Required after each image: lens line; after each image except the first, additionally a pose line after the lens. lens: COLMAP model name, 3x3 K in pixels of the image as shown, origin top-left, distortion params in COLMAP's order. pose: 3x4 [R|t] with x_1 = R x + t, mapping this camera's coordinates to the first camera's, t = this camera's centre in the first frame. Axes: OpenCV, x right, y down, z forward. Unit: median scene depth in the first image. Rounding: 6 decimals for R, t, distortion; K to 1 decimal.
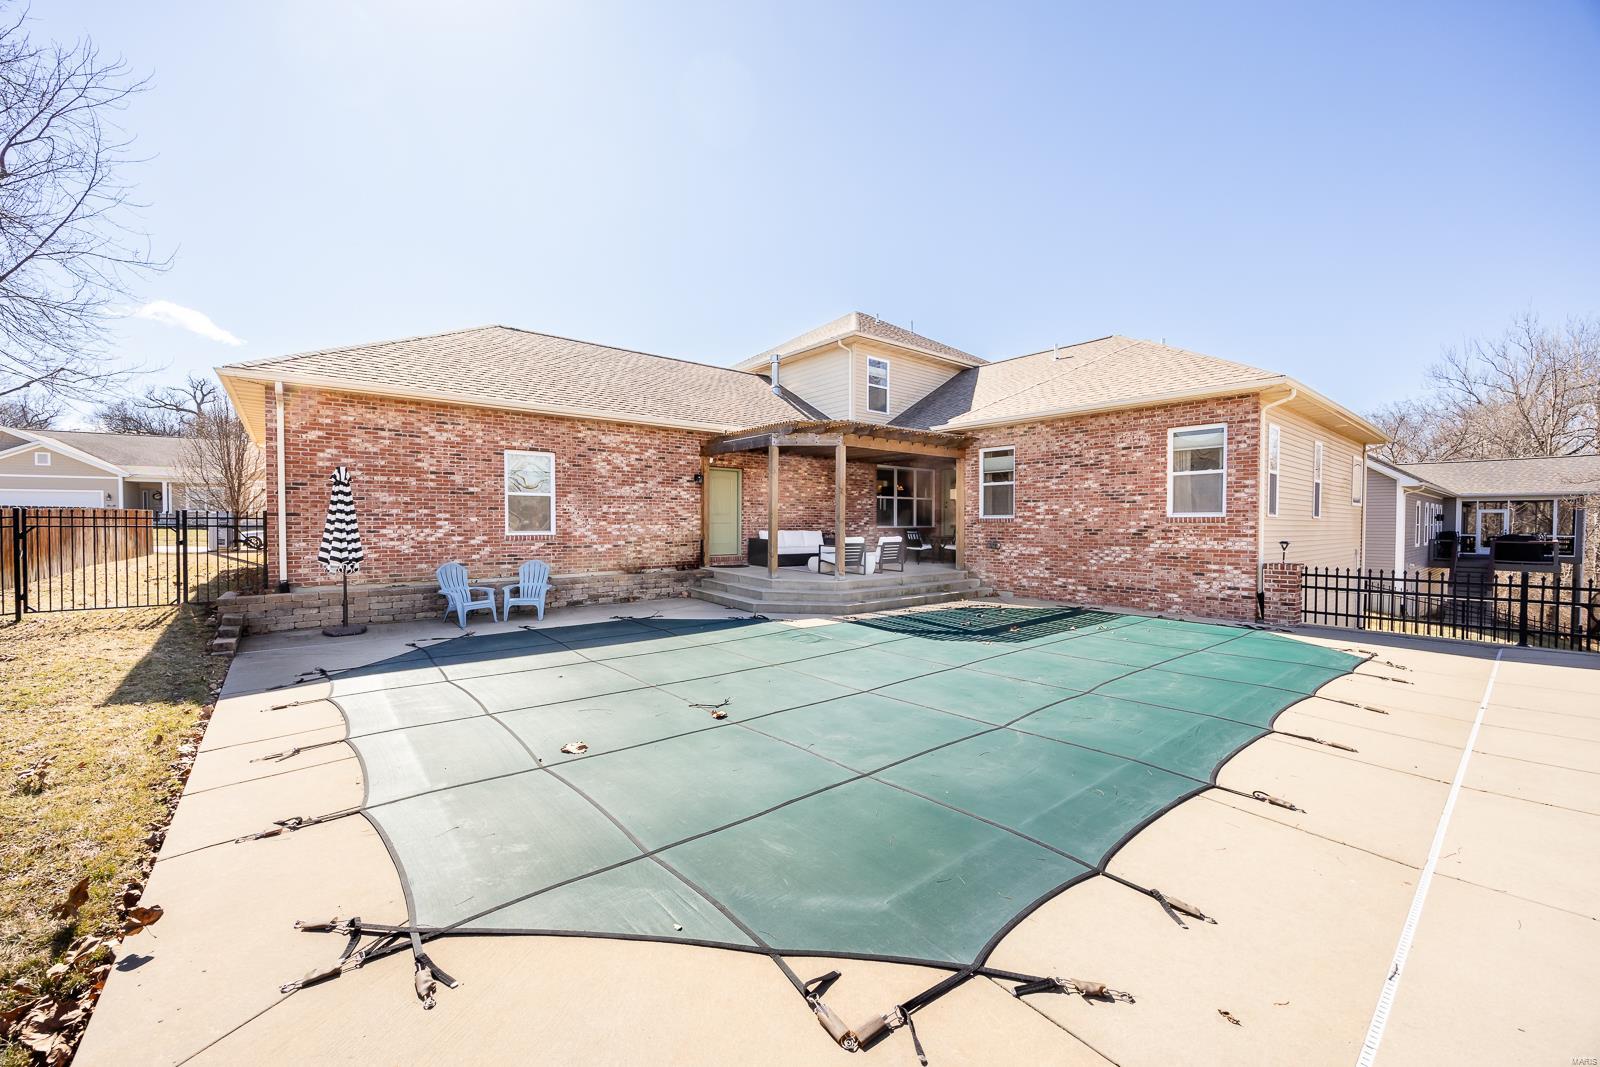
lens RADIAL K [[620.1, 0, 800.7], [0, 620.1, 531.2], [0, 0, 1]] dist [0.000148, -0.000071]
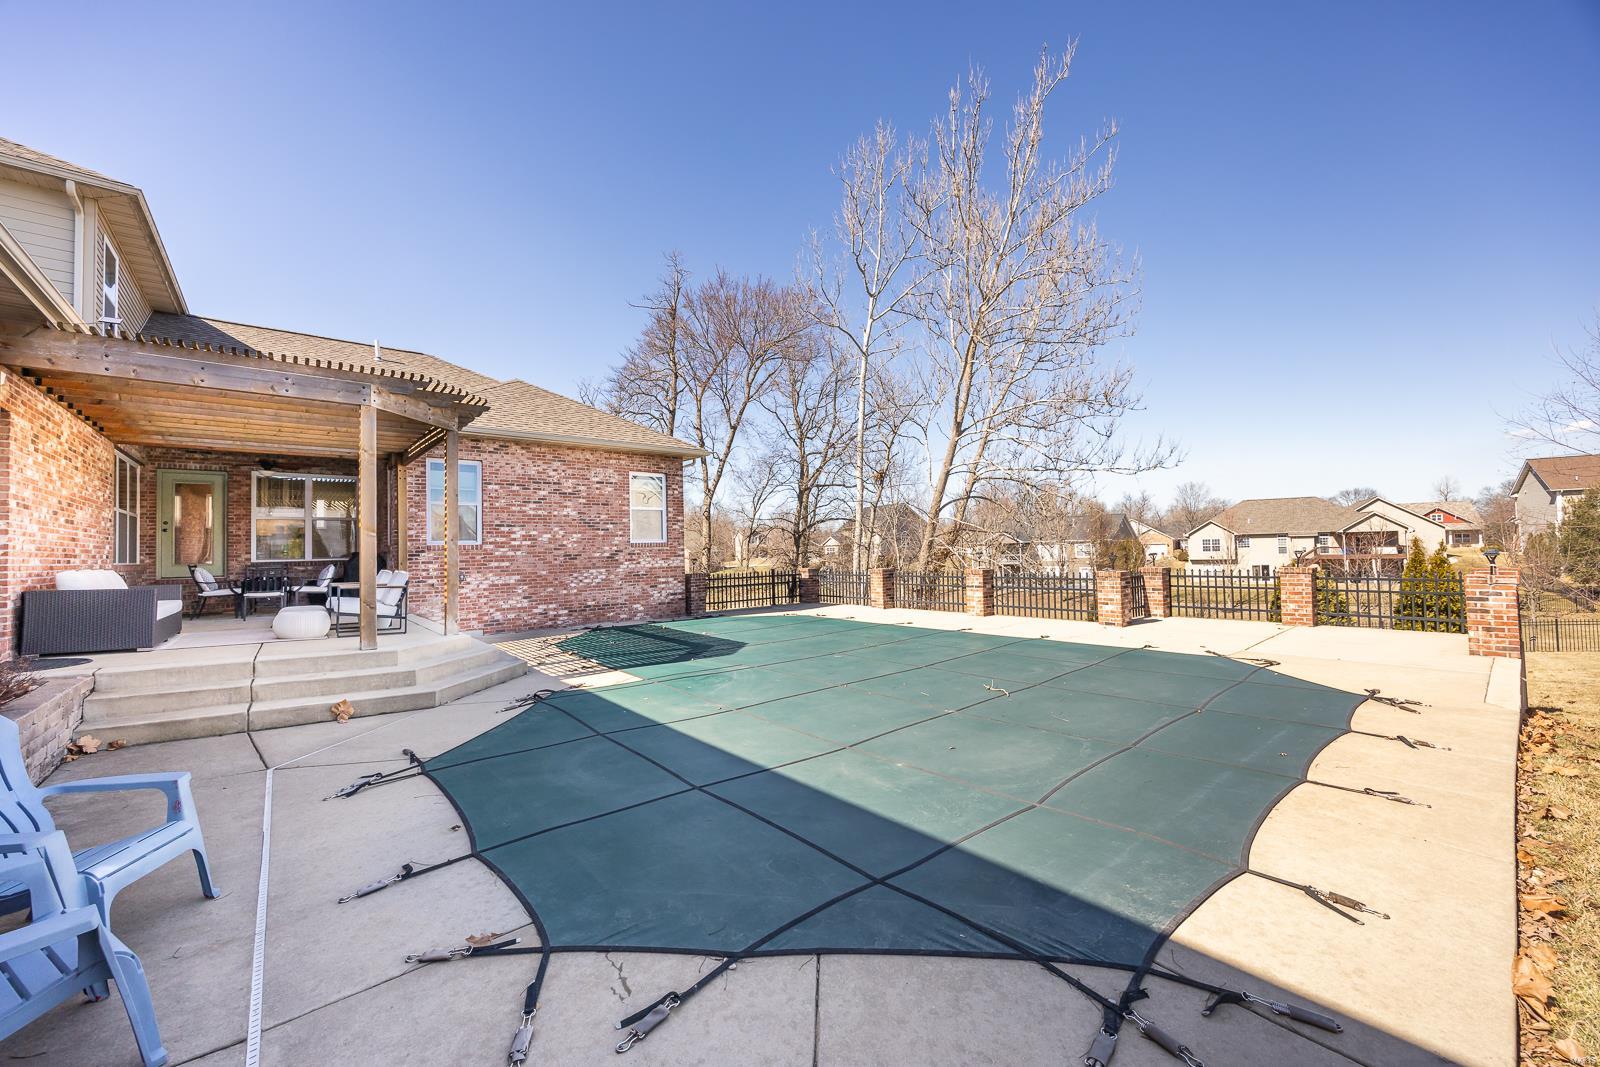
lens RADIAL K [[620.1, 0, 795.5], [0, 620.1, 533.6], [0, 0, 1]] dist [0.000148, -0.000071]
pose [[-0.008118, 0.018249, 0.999801, -0.580407], [0.030187, 0.999382, -0.017997, -0.007913], [-0.999511, 0.030034, -0.008663, 0.614635]]
